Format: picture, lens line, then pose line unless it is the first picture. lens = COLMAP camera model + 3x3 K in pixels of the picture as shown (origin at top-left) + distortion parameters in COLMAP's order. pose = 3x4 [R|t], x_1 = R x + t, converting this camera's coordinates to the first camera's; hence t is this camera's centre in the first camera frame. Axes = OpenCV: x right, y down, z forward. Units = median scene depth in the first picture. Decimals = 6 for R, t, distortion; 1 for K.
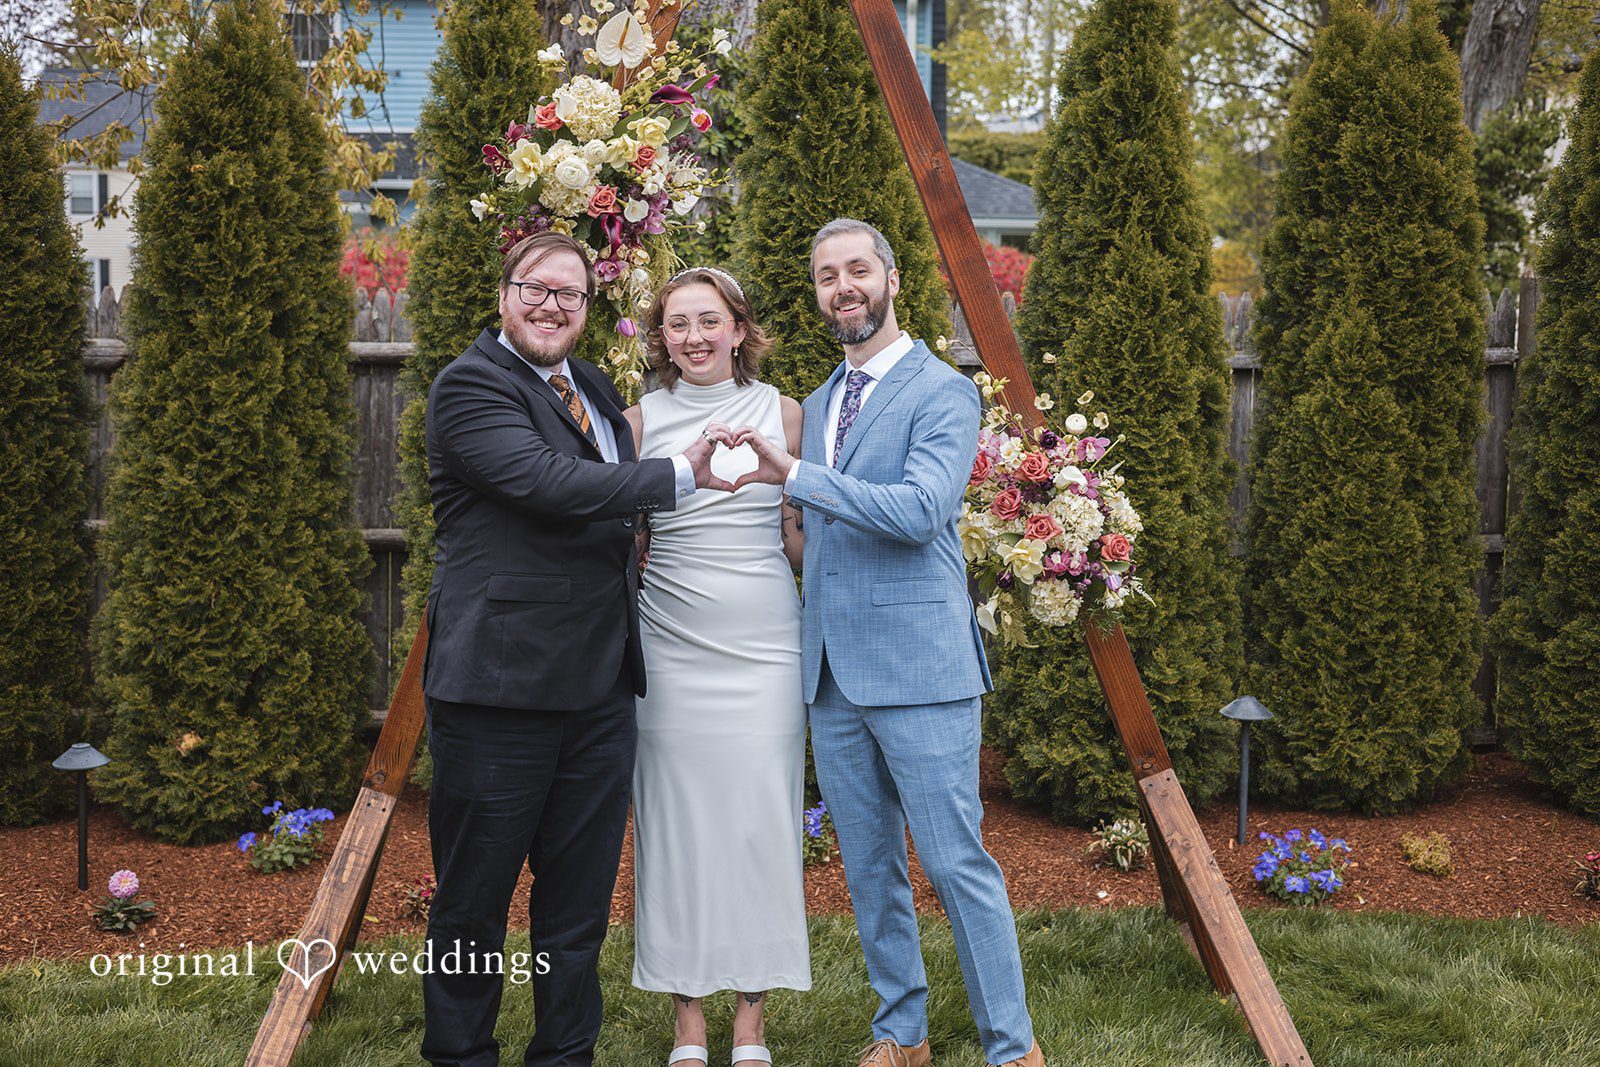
lens RADIAL K [[2156.6, 0, 794.9], [0, 2156.6, 496.7], [0, 0, 1]] dist [0.025989, 0.035254]
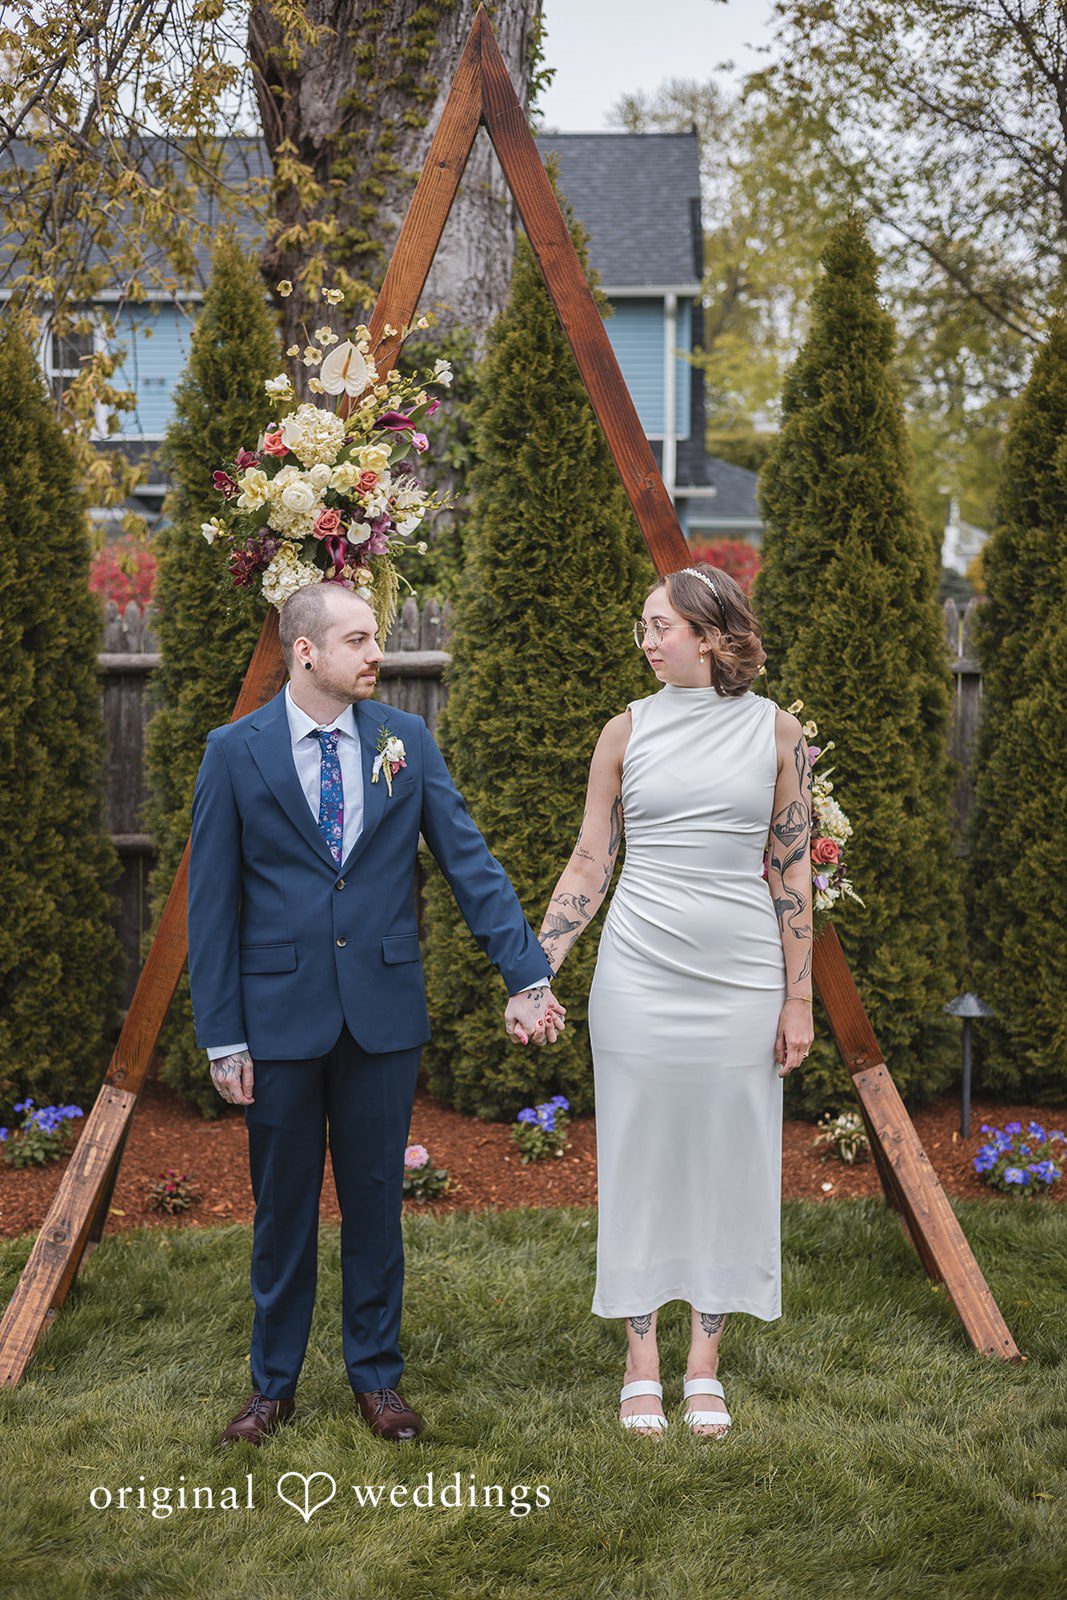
lens RADIAL K [[2162.3, 0, 524.8], [0, 2162.3, 774.1], [0, 0, 1]] dist [0.022964, 0.027726]
pose [[0.999778, -0.006323, -0.020115, 0.019904], [0.006137, 0.999938, -0.009329, -0.003708], [0.020173, 0.009204, 0.999754, -0.034543]]
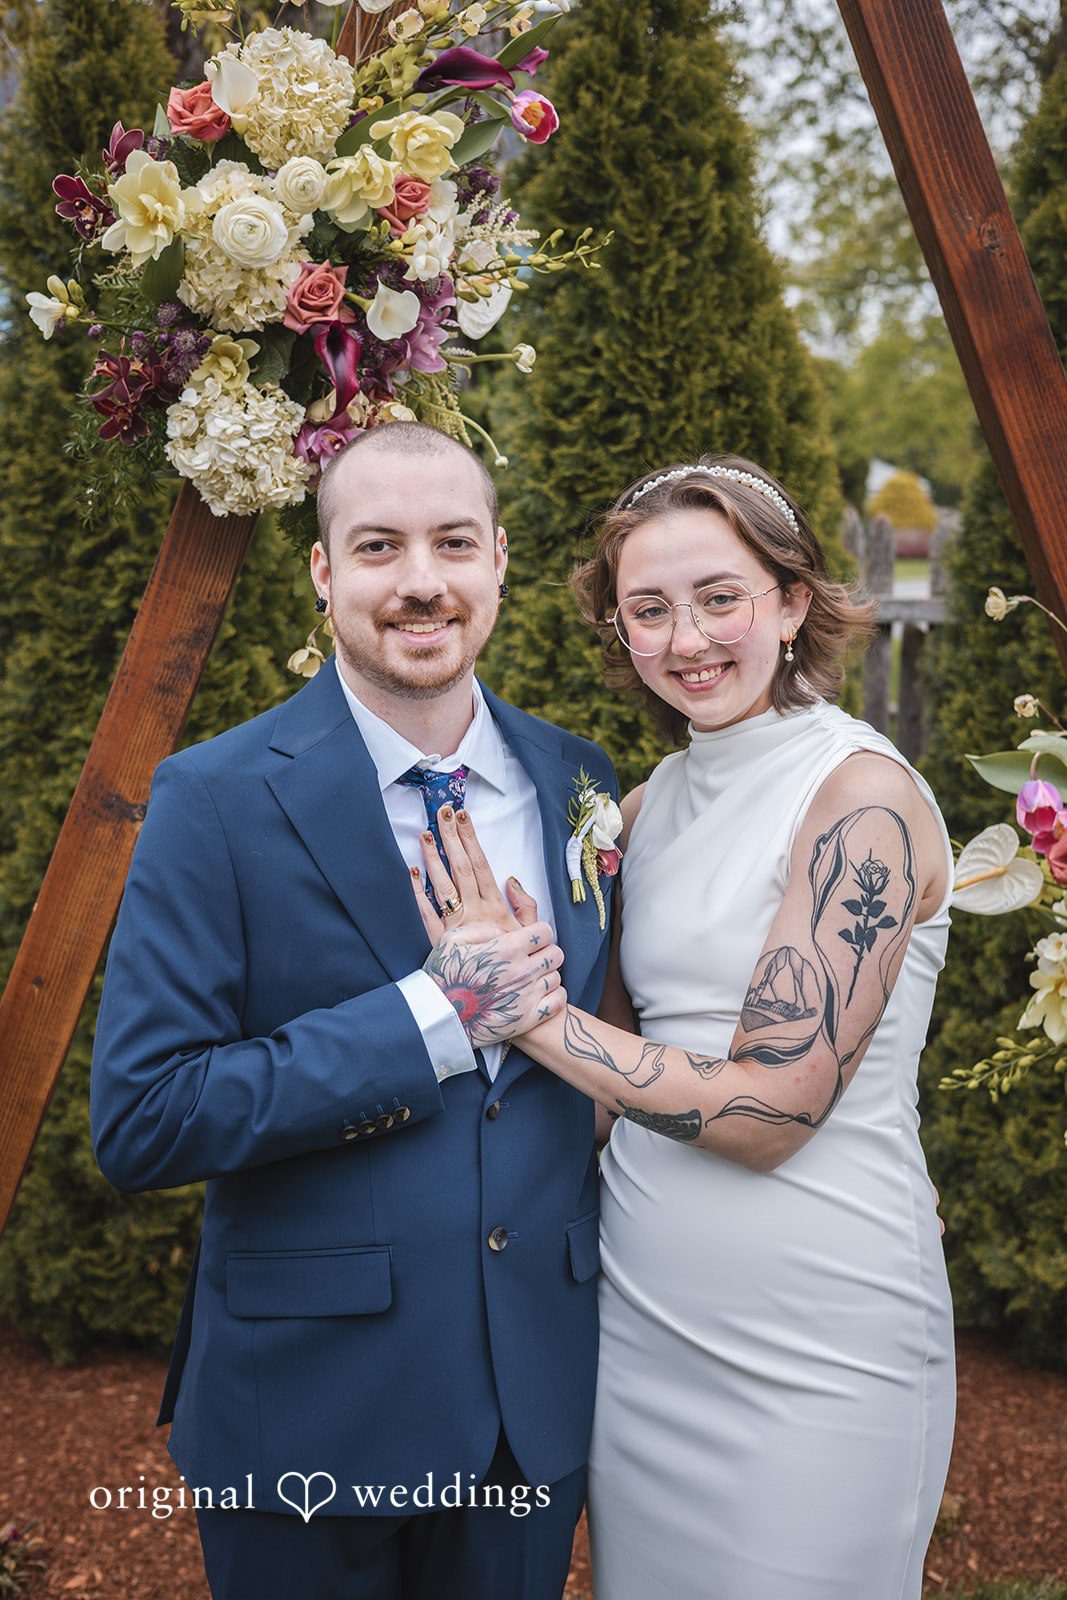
lens RADIAL K [[2125.8, 0, 514.7], [0, 2125.8, 804.7], [0, 0, 1]] dist [0.008656, -0.009984]
pose [[0.999249, -0.002542, 0.038661, -0.047641], [0.001098, 0.999303, 0.037322, -0.033558], [-0.038729, -0.037251, 0.998555, 0.399176]]
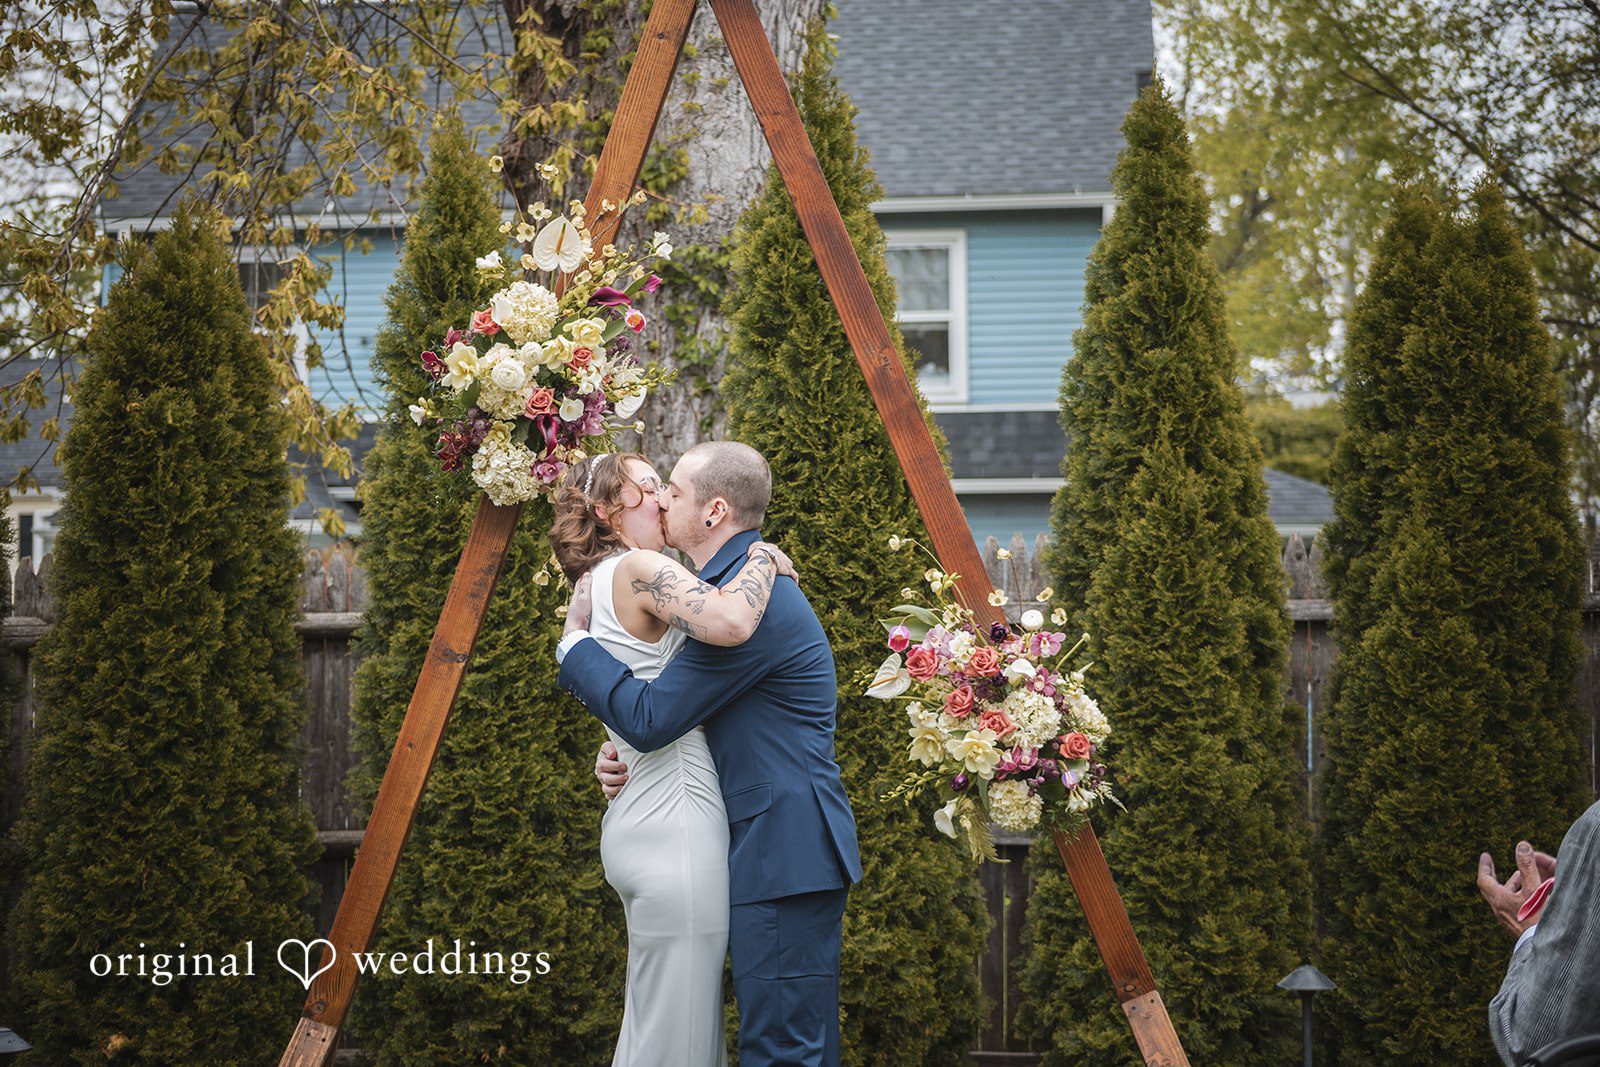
lens RADIAL K [[3474.8, 0, 836.5], [0, 3474.8, 529.4], [0, 0, 1]] dist [-0.079922, 0.644507]
pose [[0.998108, -0.023878, -0.056654, 0.101608], [0.015820, 0.990218, -0.138627, 0.107171], [0.059410, 0.137468, 0.988723, -0.422359]]
